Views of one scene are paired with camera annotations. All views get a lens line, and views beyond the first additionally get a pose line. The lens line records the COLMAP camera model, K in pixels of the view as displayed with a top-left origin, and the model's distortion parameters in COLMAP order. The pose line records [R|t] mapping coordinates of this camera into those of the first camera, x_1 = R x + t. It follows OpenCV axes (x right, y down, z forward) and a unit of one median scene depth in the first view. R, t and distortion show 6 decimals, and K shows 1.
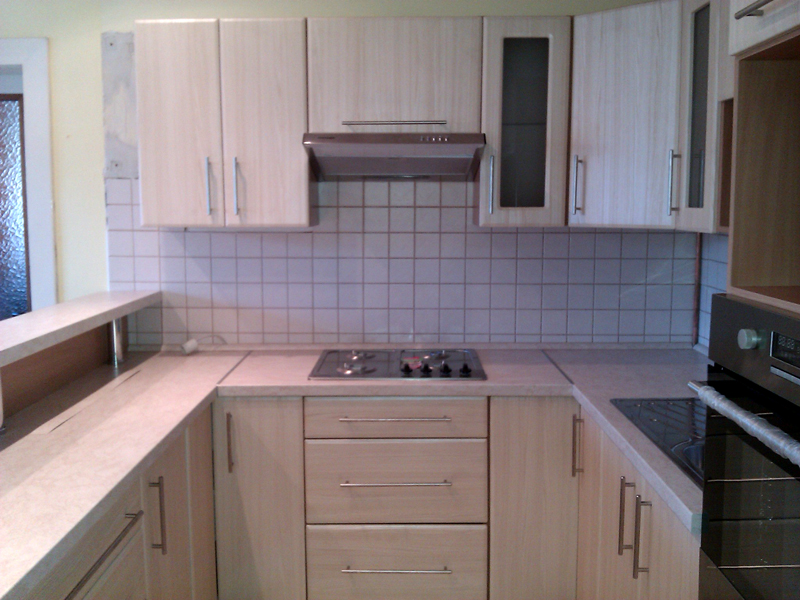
lens RADIAL K [[787.7, 0, 392.0], [0, 787.7, 291.6], [0, 0, 1]] dist [-0.021970, 0.000000]
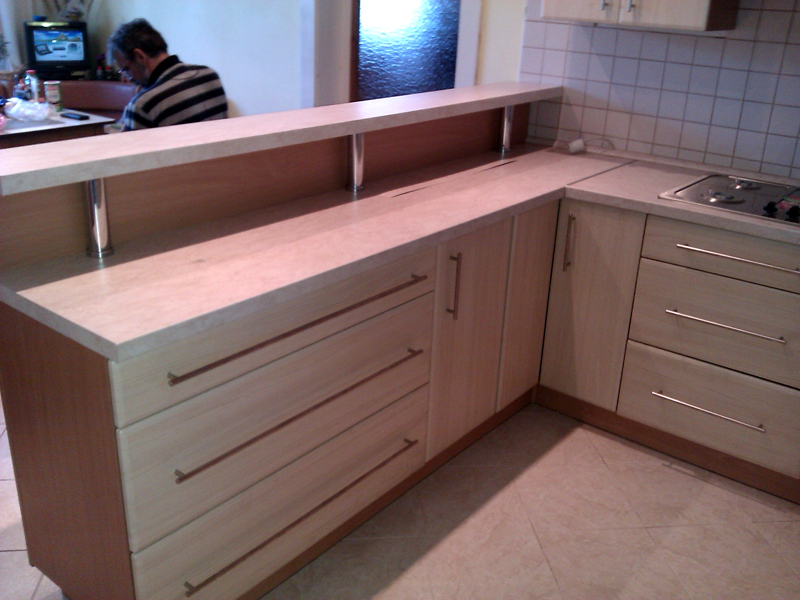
lens RADIAL K [[787.7, 0, 393.0], [0, 787.7, 307.5], [0, 0, 1]] dist [-0.021970, 0.000000]
pose [[0.781976, 0.267913, -0.562793, 0.201496], [-0.105966, 0.946910, 0.303533, -0.016855], [0.614235, -0.177718, 0.768851, 0.039560]]
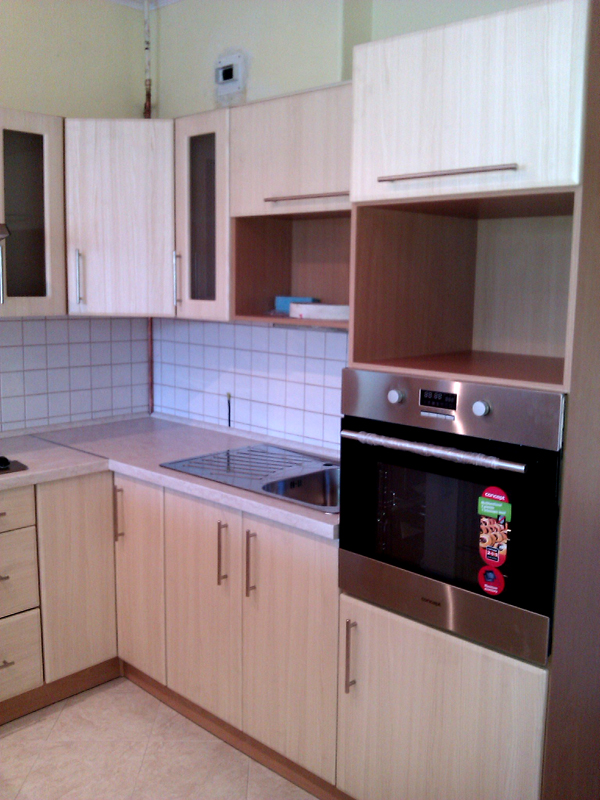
lens RADIAL K [[787.7, 0, 312.7], [0, 787.7, 385.9], [0, 0, 1]] dist [-0.021970, 0.000000]
pose [[0.667928, -0.087556, 0.739058, -0.343195], [0.067569, 0.996088, 0.056941, -0.025374], [-0.741152, 0.011905, 0.671231, 0.039197]]
